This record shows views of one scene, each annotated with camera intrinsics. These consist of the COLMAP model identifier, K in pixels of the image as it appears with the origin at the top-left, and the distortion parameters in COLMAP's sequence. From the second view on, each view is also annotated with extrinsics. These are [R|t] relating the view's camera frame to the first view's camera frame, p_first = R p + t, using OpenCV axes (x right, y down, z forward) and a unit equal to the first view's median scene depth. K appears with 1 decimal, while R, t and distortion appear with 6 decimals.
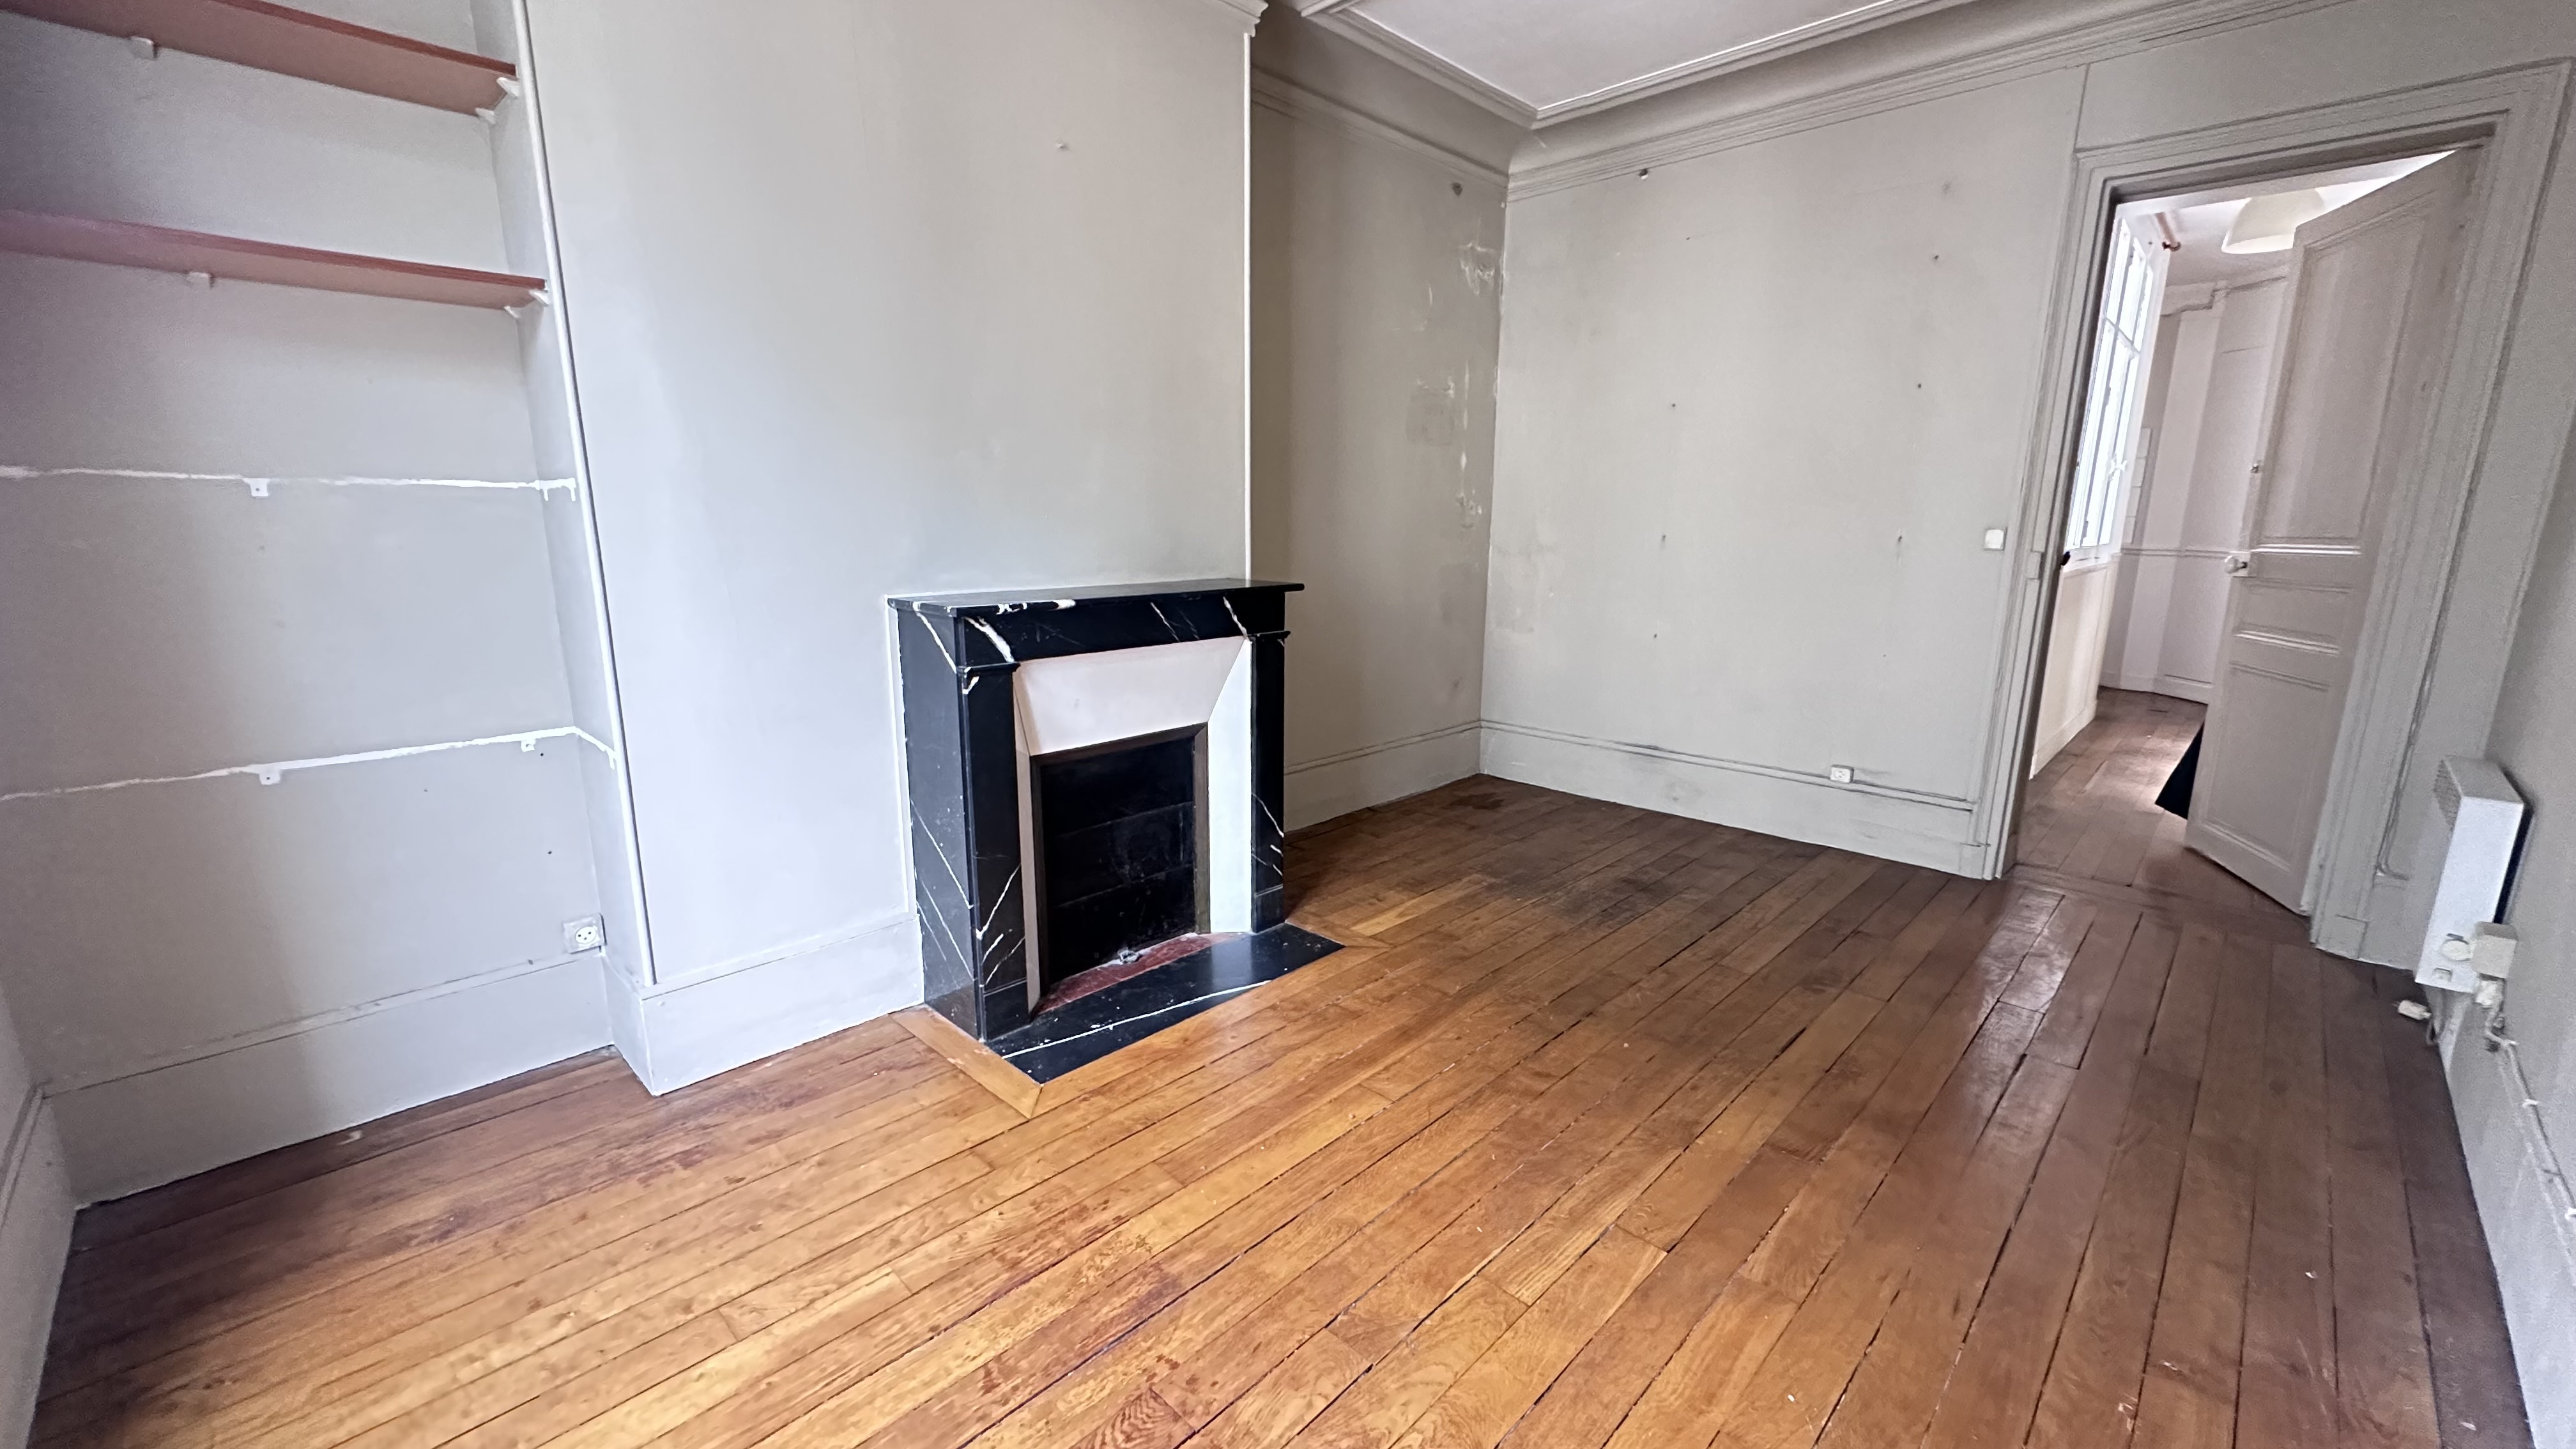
lens RADIAL K [[1023.6, 0, 1301.6], [0, 1023.6, 726.0], [0, 0, 1]] dist [0.011751, 0.000612]
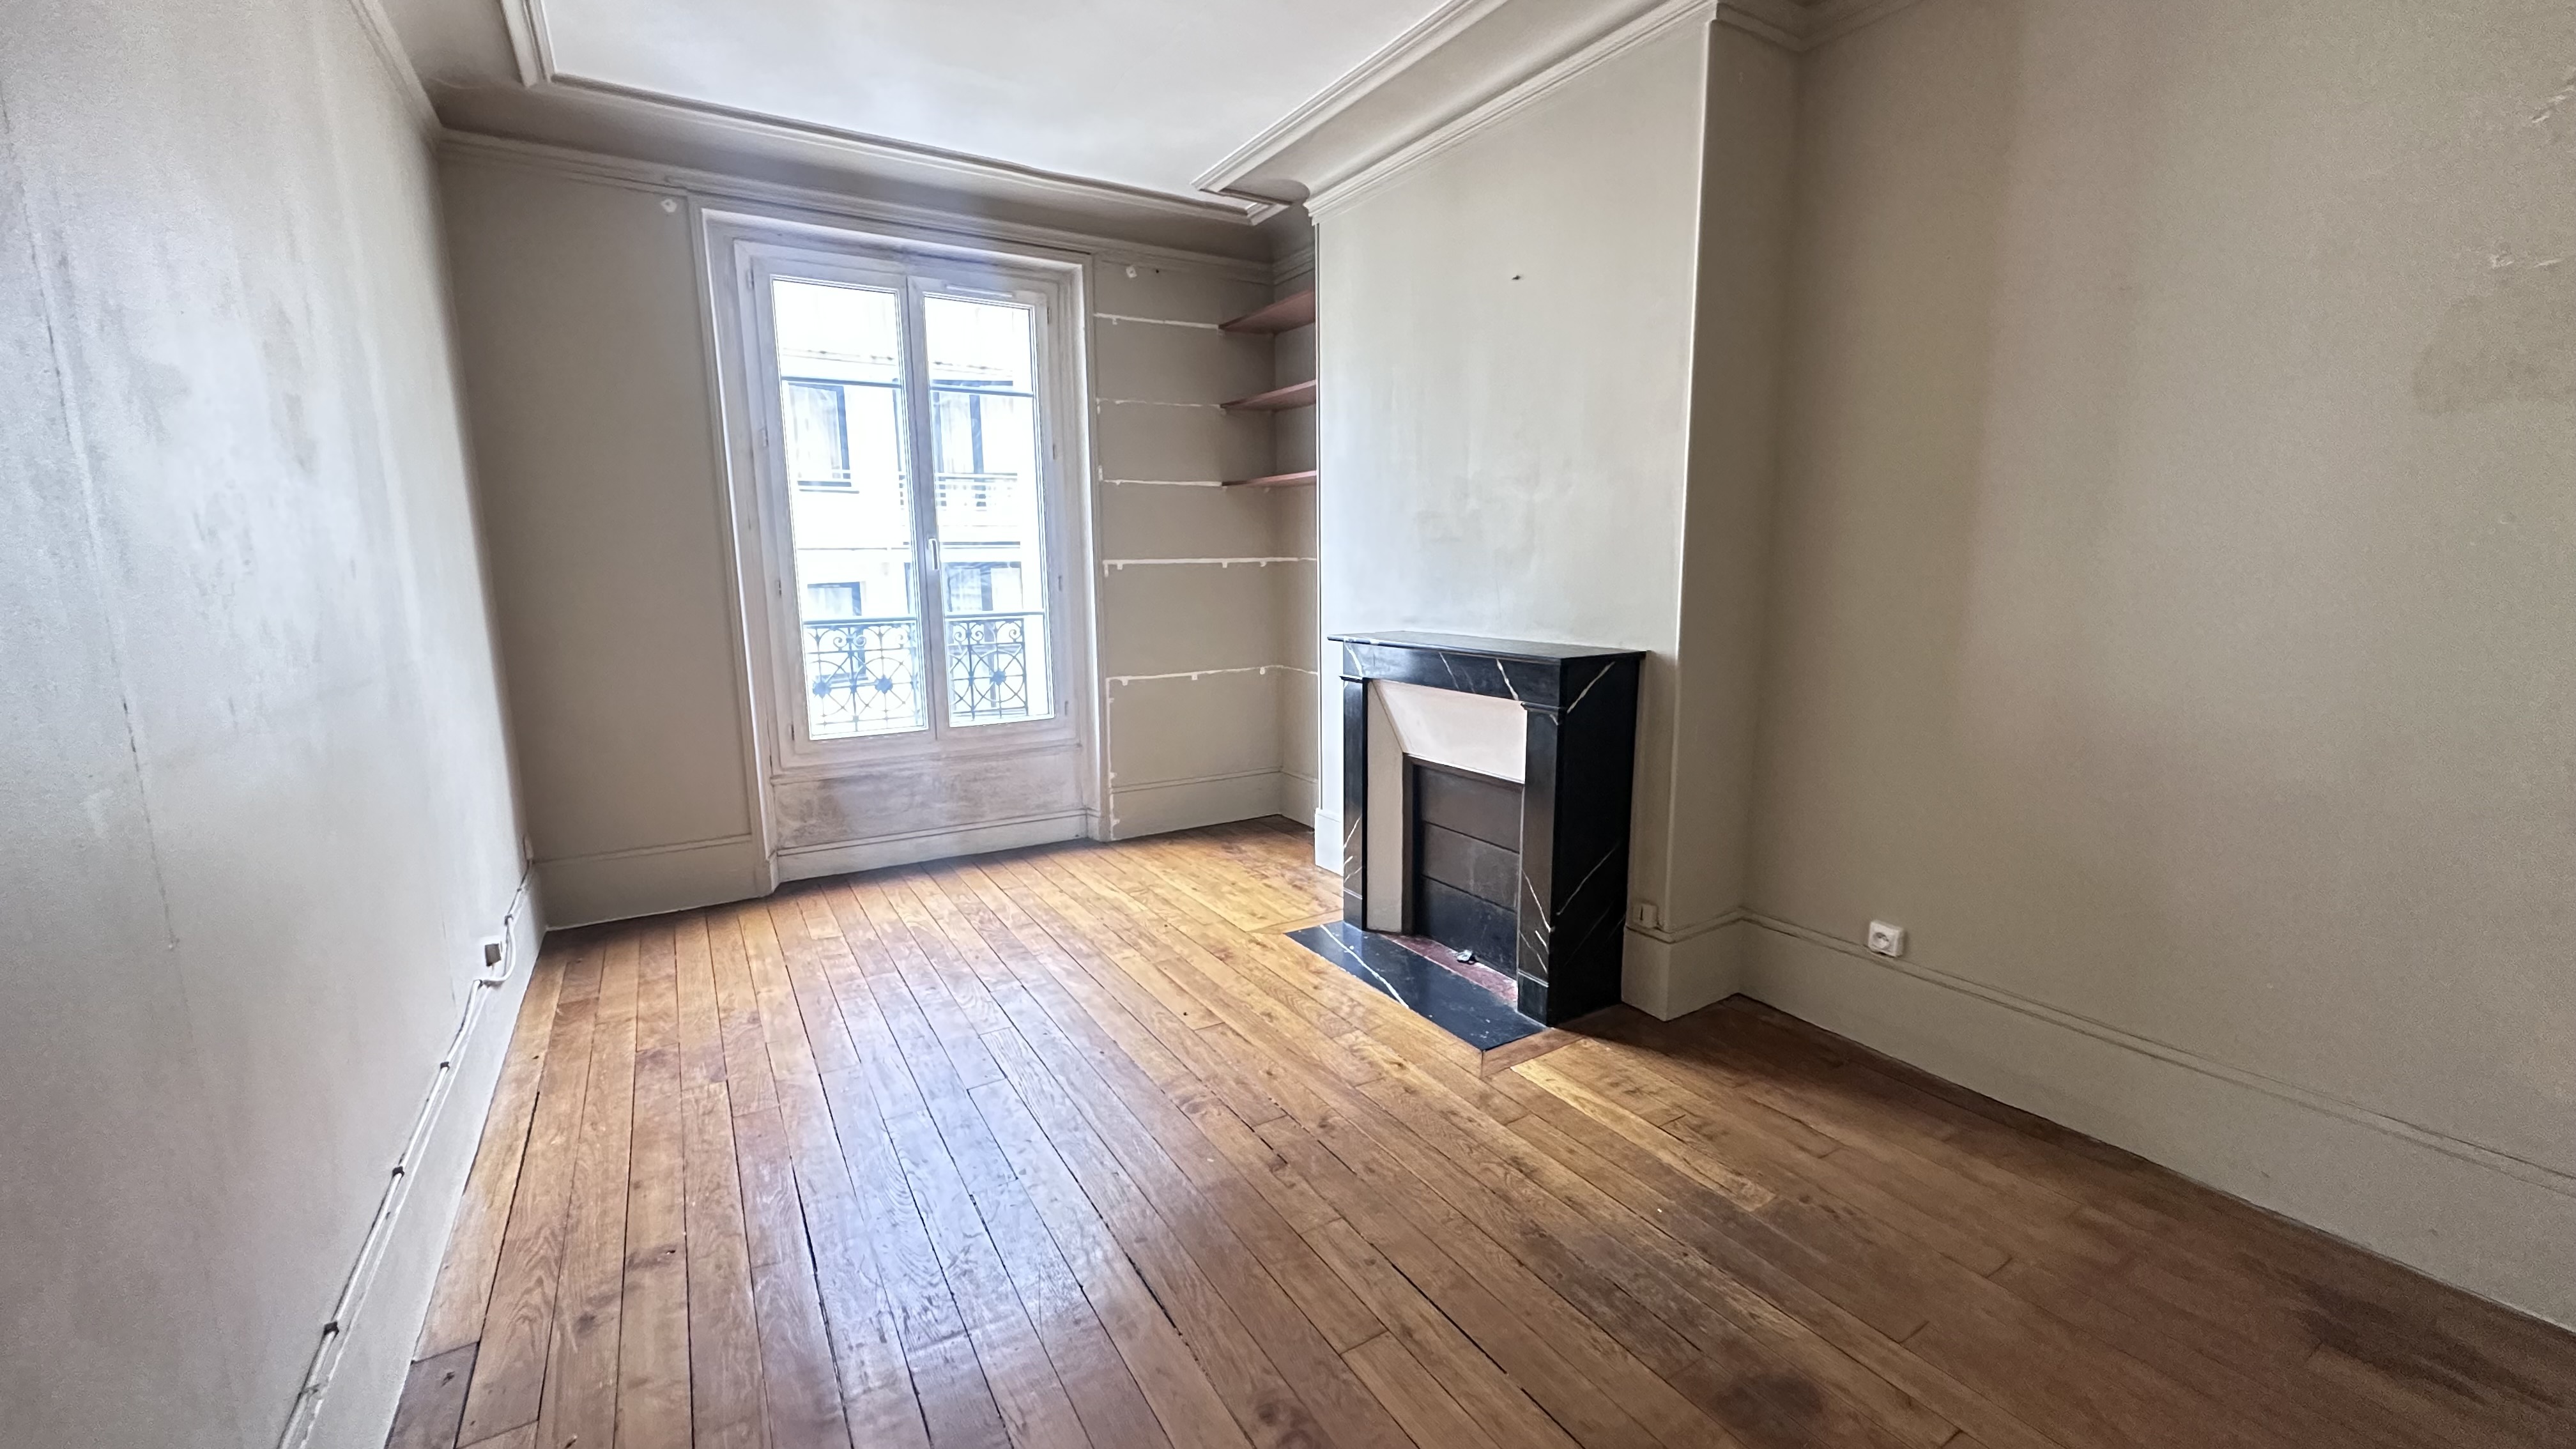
lens RADIAL K [[1023.6, 0, 1296.2], [0, 1023.6, 723.7], [0, 0, 1]] dist [0.011751, 0.000612]
pose [[-0.255327, 0.140632, -0.956572, 0.929795], [-0.196649, 0.961131, 0.193792, -0.211513], [0.946645, 0.237590, -0.217748, 0.984171]]
